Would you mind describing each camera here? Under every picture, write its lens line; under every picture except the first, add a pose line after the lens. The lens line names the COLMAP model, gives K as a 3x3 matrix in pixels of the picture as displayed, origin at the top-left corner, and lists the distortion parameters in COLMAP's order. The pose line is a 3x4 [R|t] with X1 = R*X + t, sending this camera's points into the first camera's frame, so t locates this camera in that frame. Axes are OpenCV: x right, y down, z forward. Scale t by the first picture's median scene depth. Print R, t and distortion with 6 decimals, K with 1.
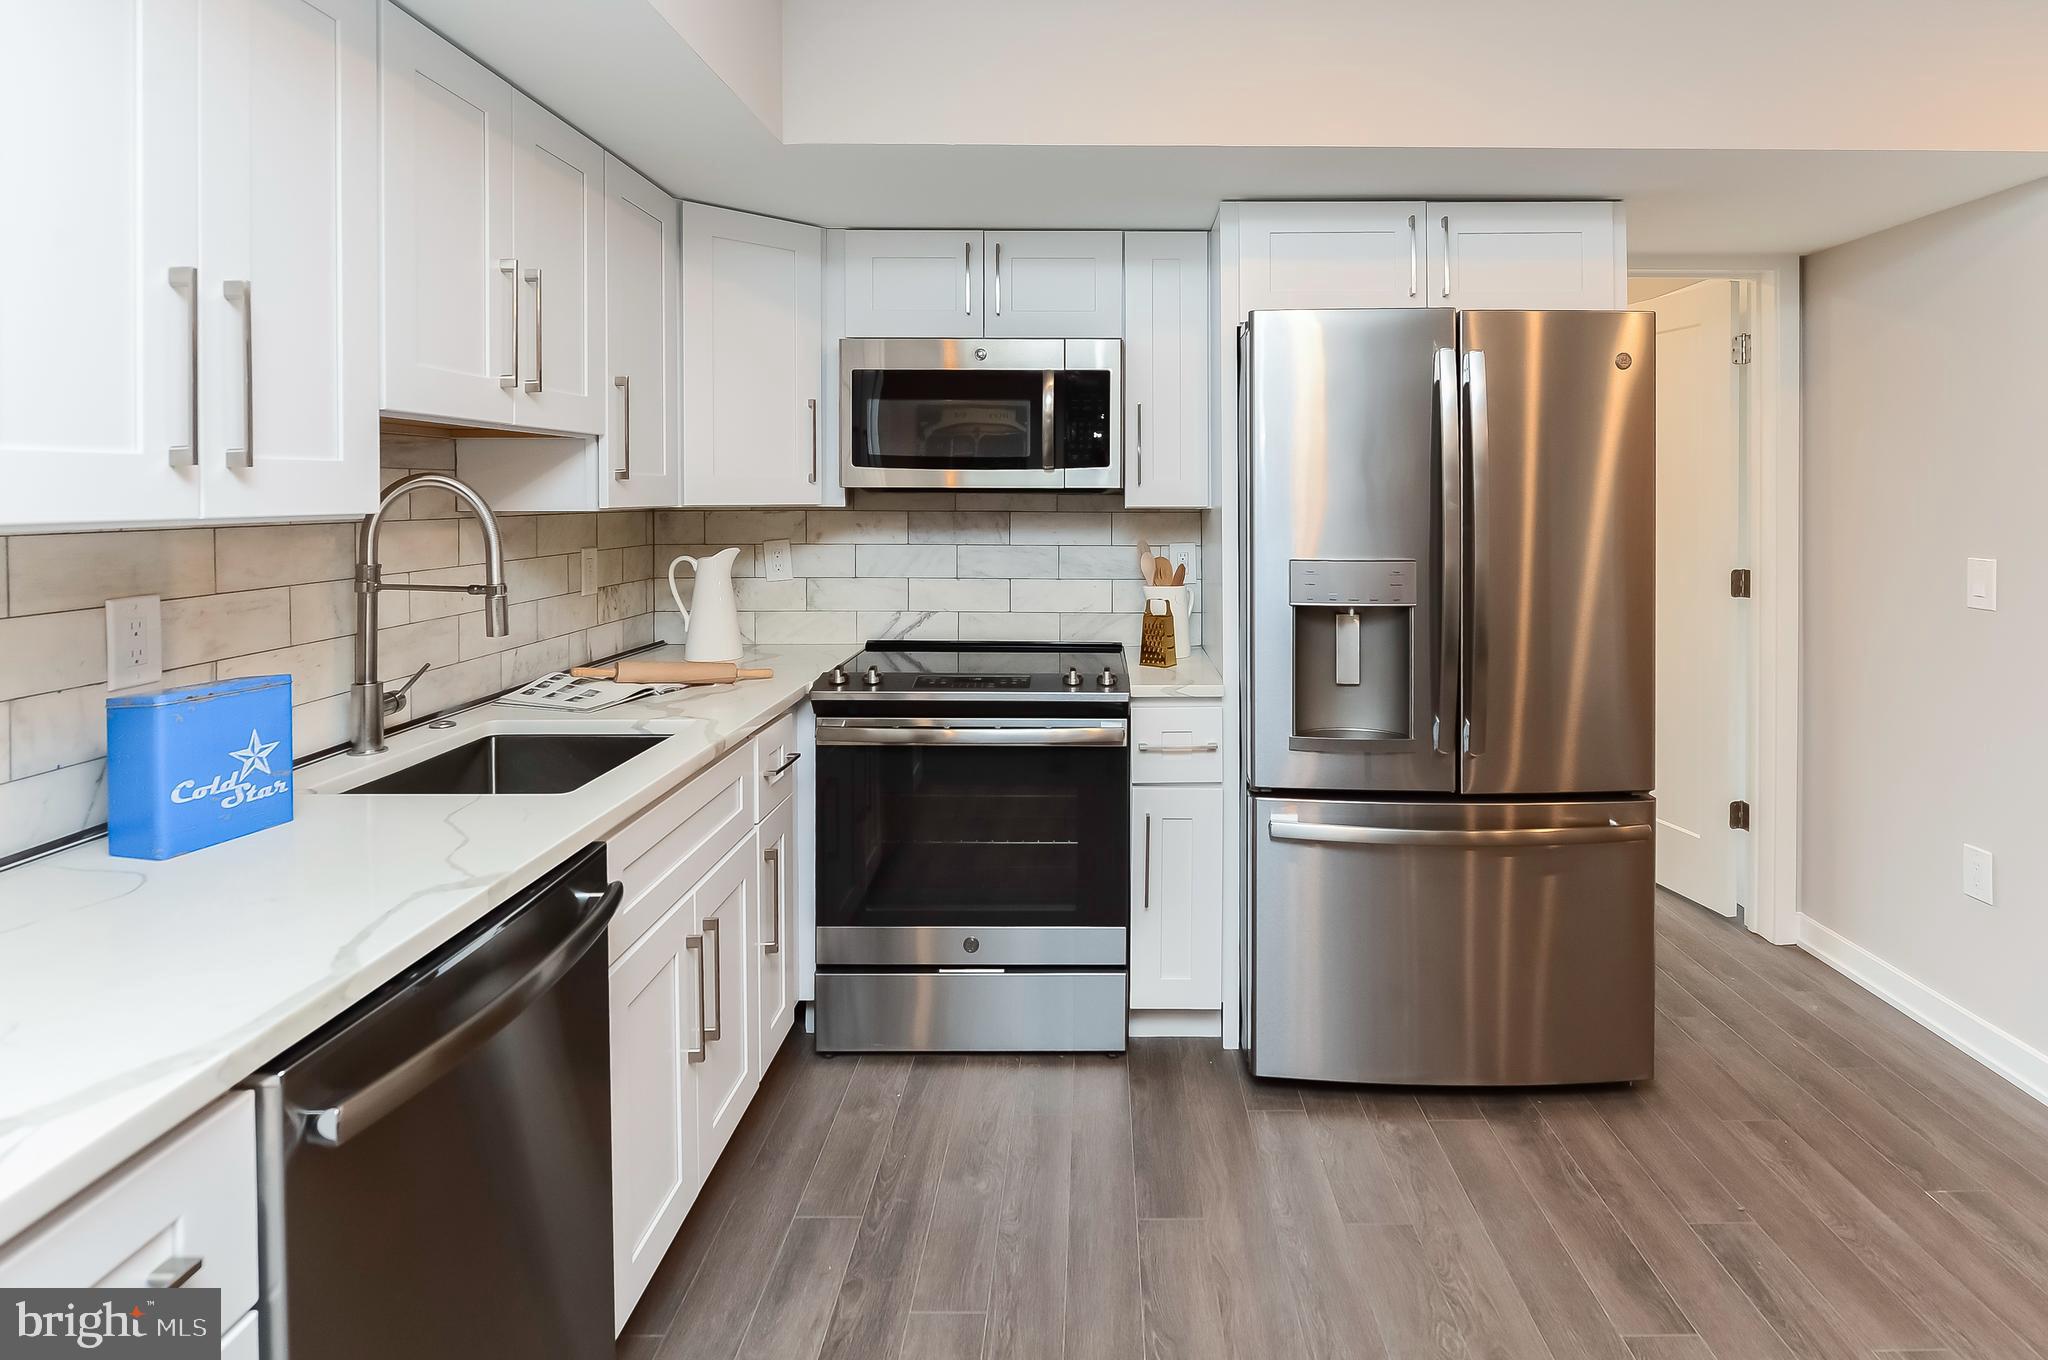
lens RADIAL K [[1047.1, 0, 1104.2], [0, 1047.1, 499.0], [0, 0, 1]] dist [-0.009697, -0.001236]
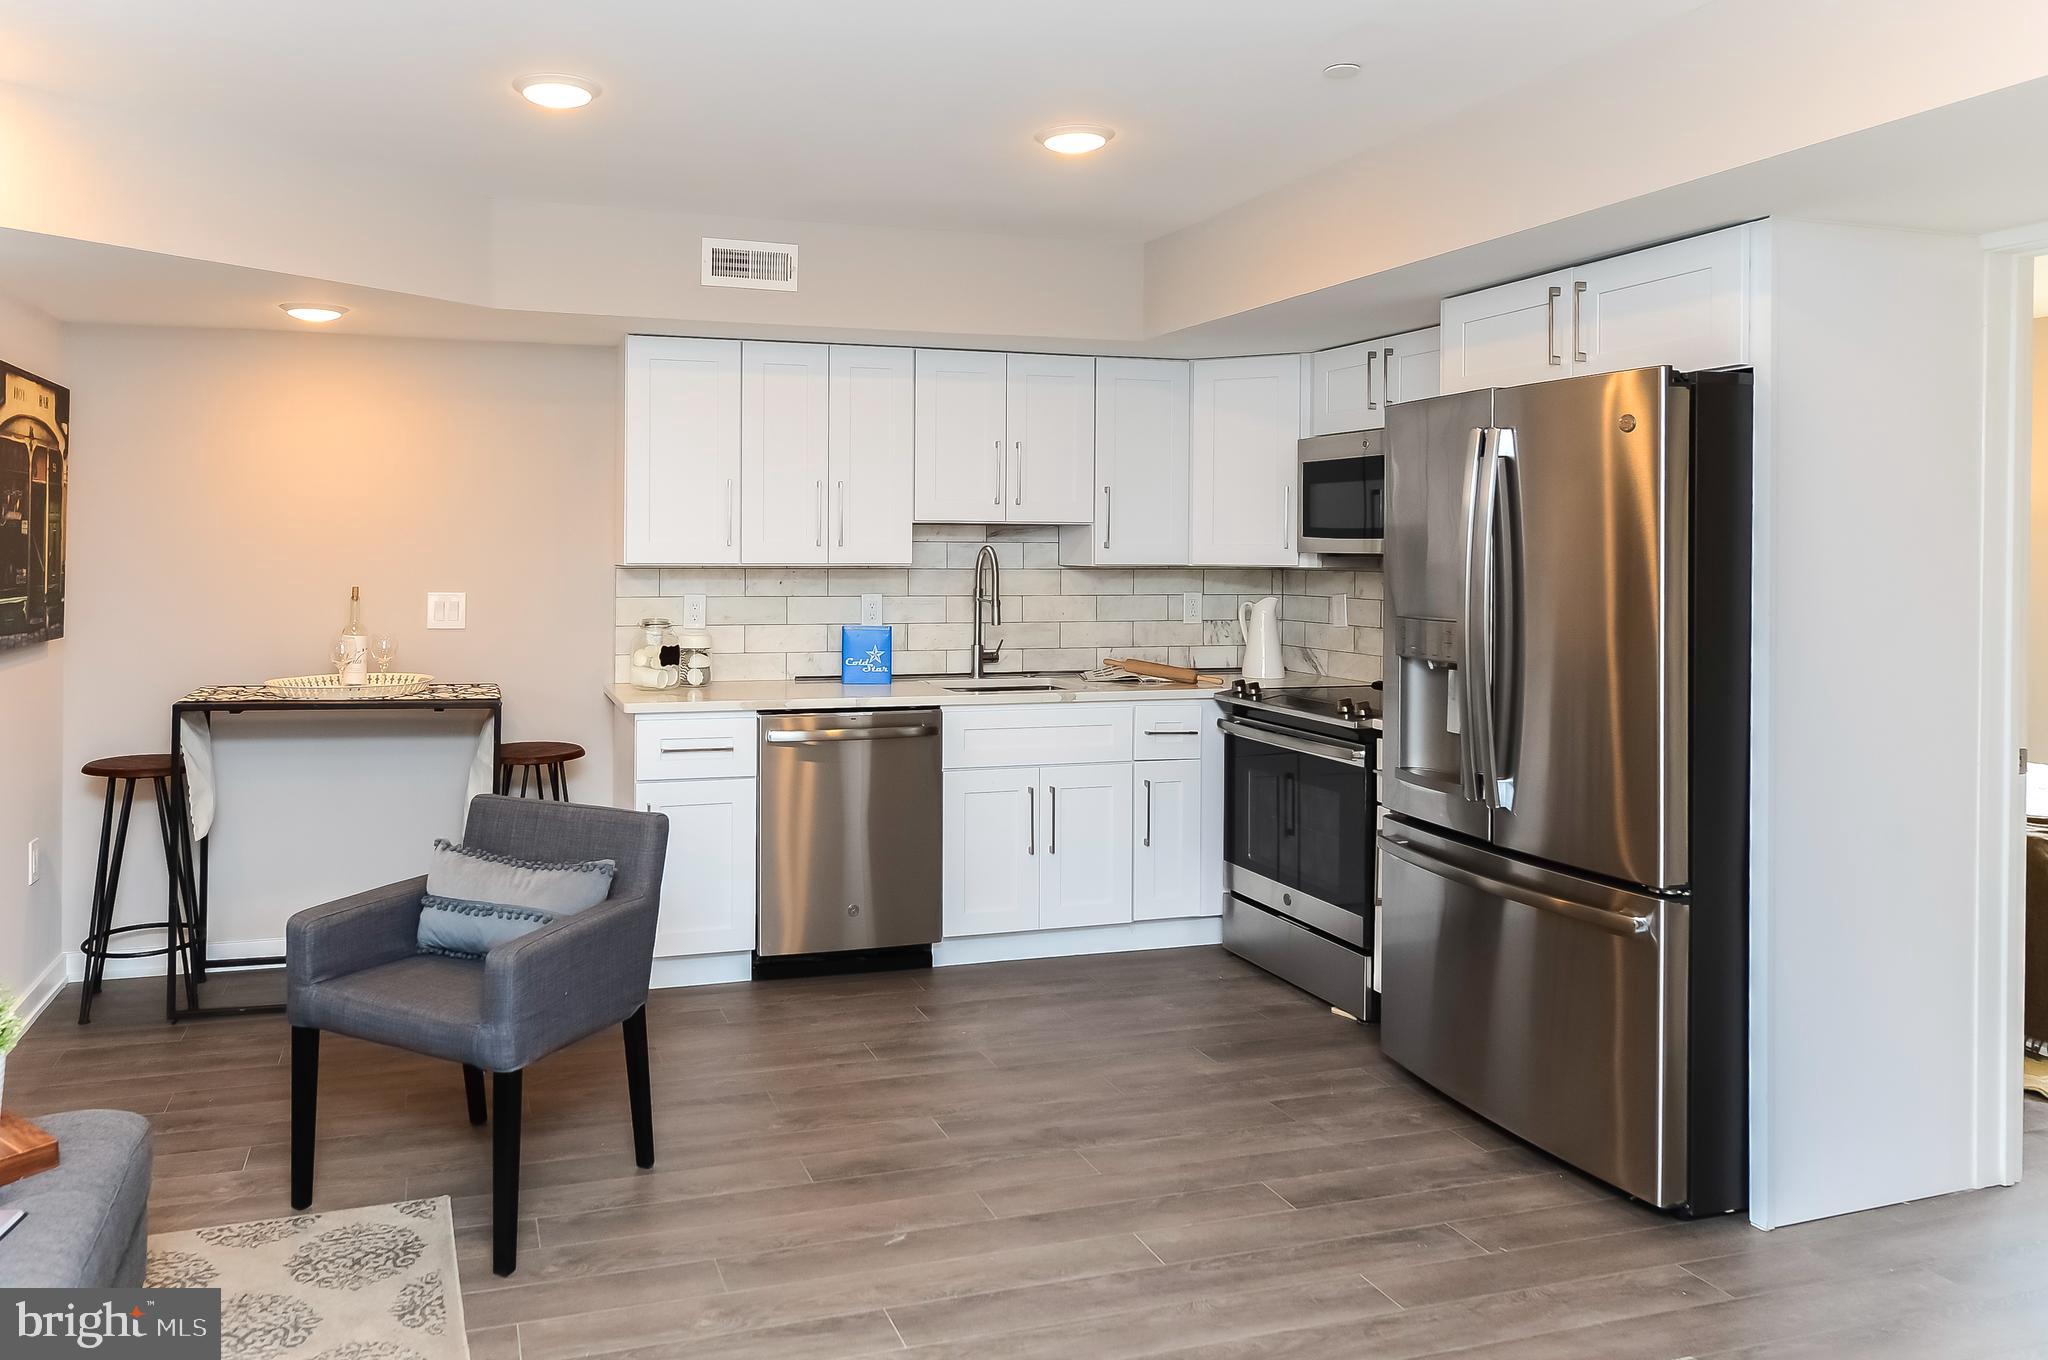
lens RADIAL K [[1388.1, 0, 822.8], [0, 1388.1, 554.2], [0, 0, 1]] dist [0.014983, -0.004696]
pose [[0.256631, 0.005309, -0.966495, 1.430849], [-0.009326, 0.999952, 0.003017, -0.010131], [0.966465, 0.008240, 0.256668, -0.021824]]
